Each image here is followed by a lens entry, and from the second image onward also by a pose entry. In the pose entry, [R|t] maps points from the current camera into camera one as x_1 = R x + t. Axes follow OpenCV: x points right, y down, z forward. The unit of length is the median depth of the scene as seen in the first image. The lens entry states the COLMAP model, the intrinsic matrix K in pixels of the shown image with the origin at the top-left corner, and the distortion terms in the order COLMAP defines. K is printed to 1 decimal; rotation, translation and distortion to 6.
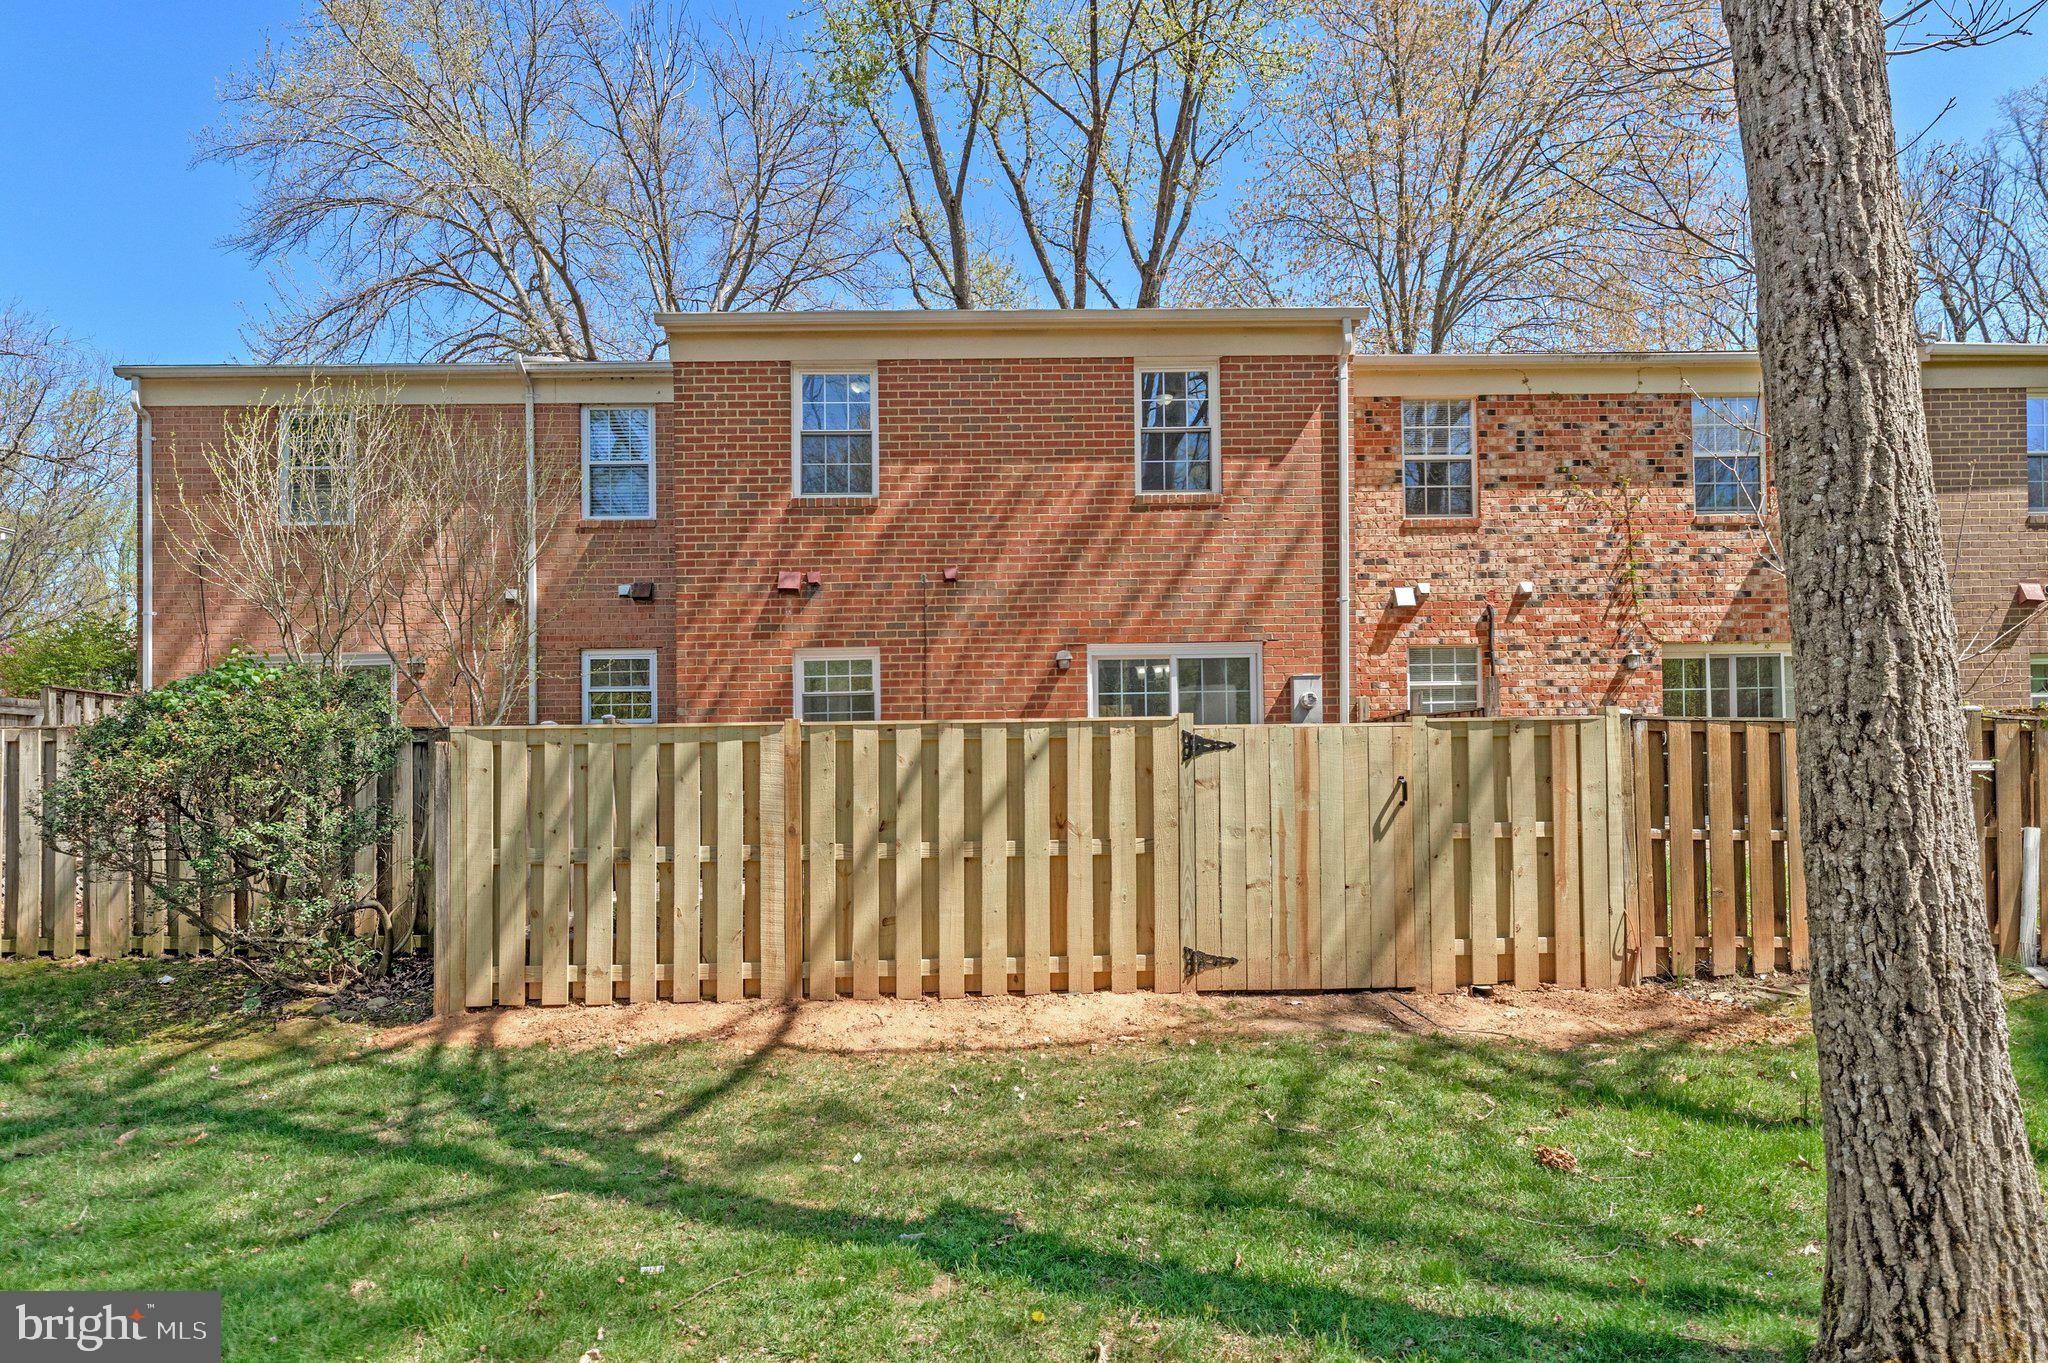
lens RADIAL K [[880.6, 0, 1021.5], [0, 880.6, 692.5], [0, 0, 1]] dist [0.001845, 0.000422]
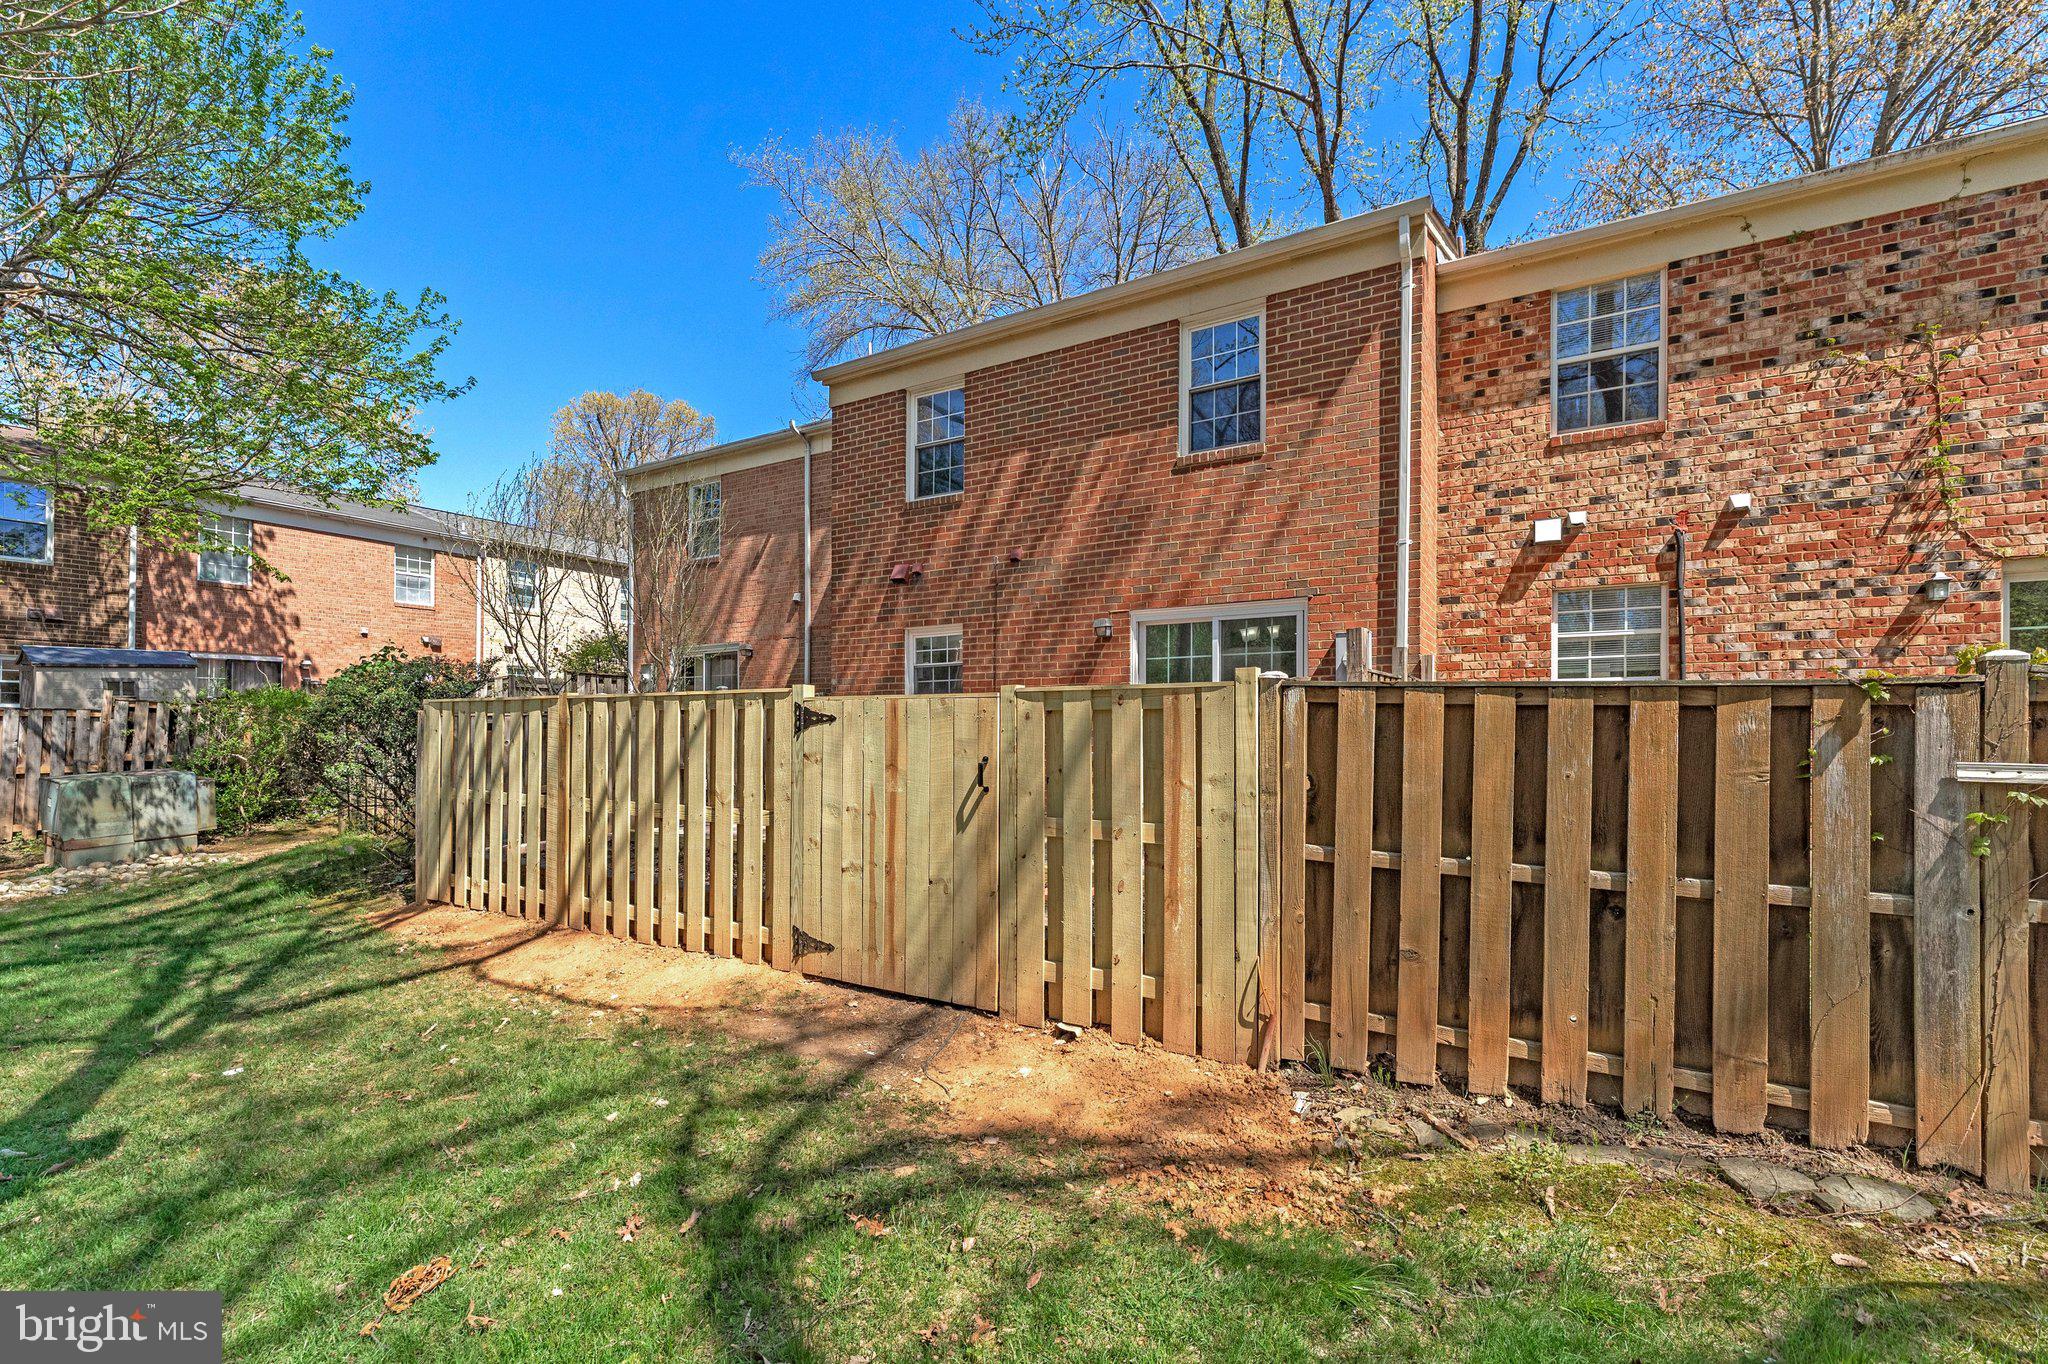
lens RADIAL K [[742.1, 0, 1022.9], [0, 742.1, 665.7], [0, 0, 1]] dist [0.001605, 0.000076]
pose [[0.891580, -0.023448, -0.452255, 0.314851], [0.027520, 0.999618, 0.002427, 0.003051], [0.452026, -0.014610, 0.891885, 0.155622]]
